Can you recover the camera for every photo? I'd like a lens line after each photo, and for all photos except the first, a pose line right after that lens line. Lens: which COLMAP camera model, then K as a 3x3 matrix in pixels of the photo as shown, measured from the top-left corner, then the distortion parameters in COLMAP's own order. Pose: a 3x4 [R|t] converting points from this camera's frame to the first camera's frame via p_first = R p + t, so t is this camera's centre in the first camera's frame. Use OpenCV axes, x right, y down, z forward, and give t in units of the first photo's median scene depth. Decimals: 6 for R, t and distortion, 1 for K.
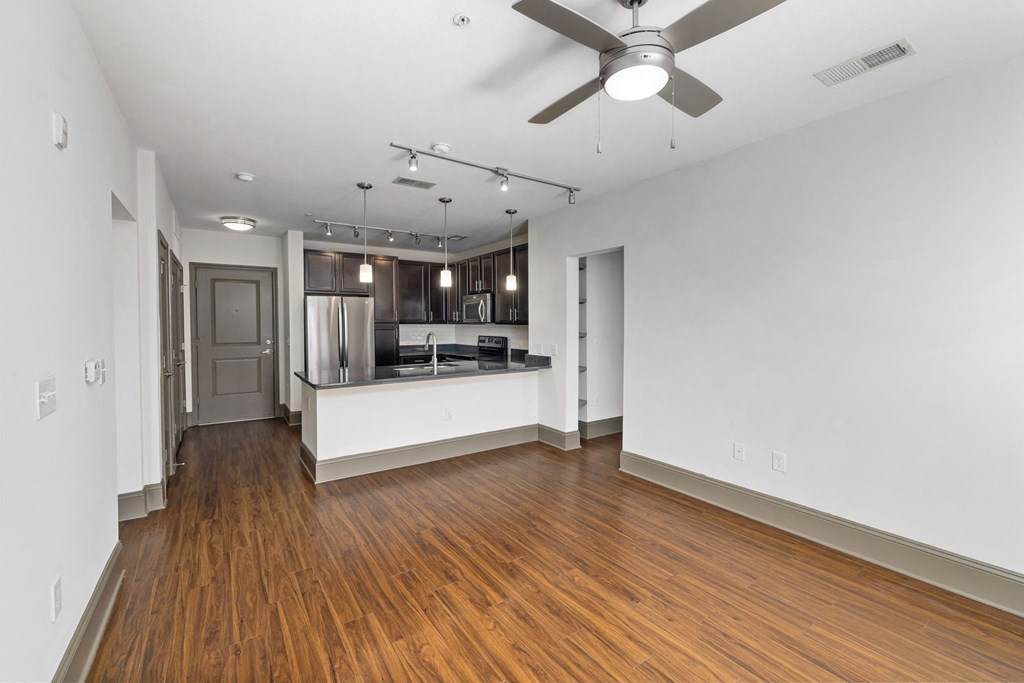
lens RADIAL K [[432.5, 0, 514.2], [0, 432.5, 331.1], [0, 0, 1]] dist [-0.000807, -0.000081]
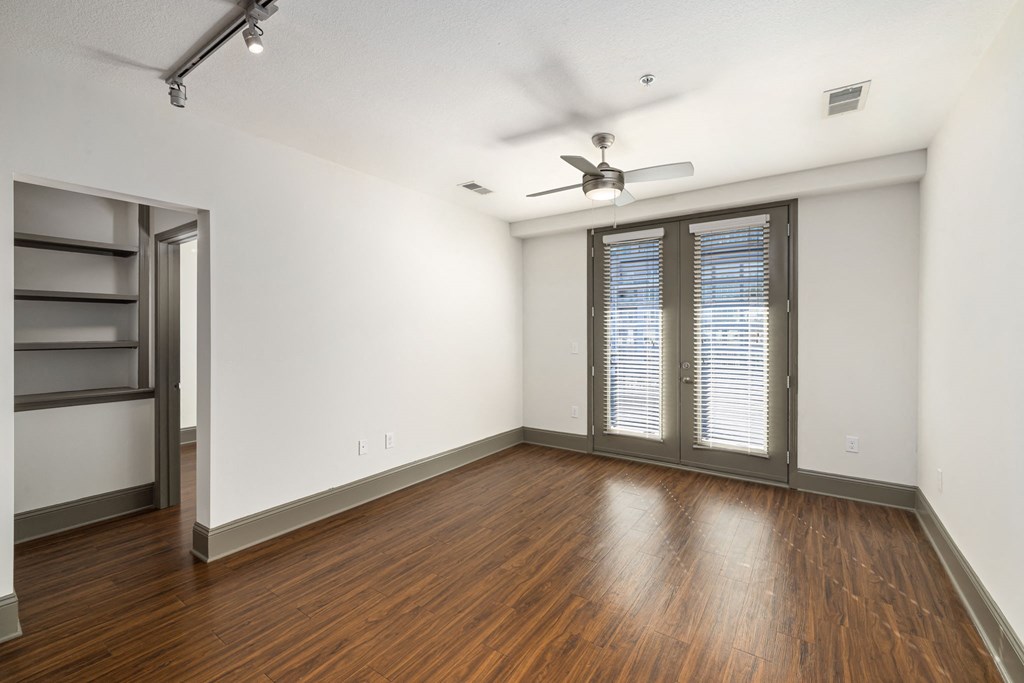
lens RADIAL K [[432.5, 0, 514.2], [0, 432.5, 331.1], [0, 0, 1]] dist [-0.000807, -0.000081]
pose [[-0.349649, 0.001692, 0.936879, -0.398936], [0.021300, 0.999754, 0.006144, -0.007586], [-0.936639, 0.022103, -0.349599, 0.633158]]
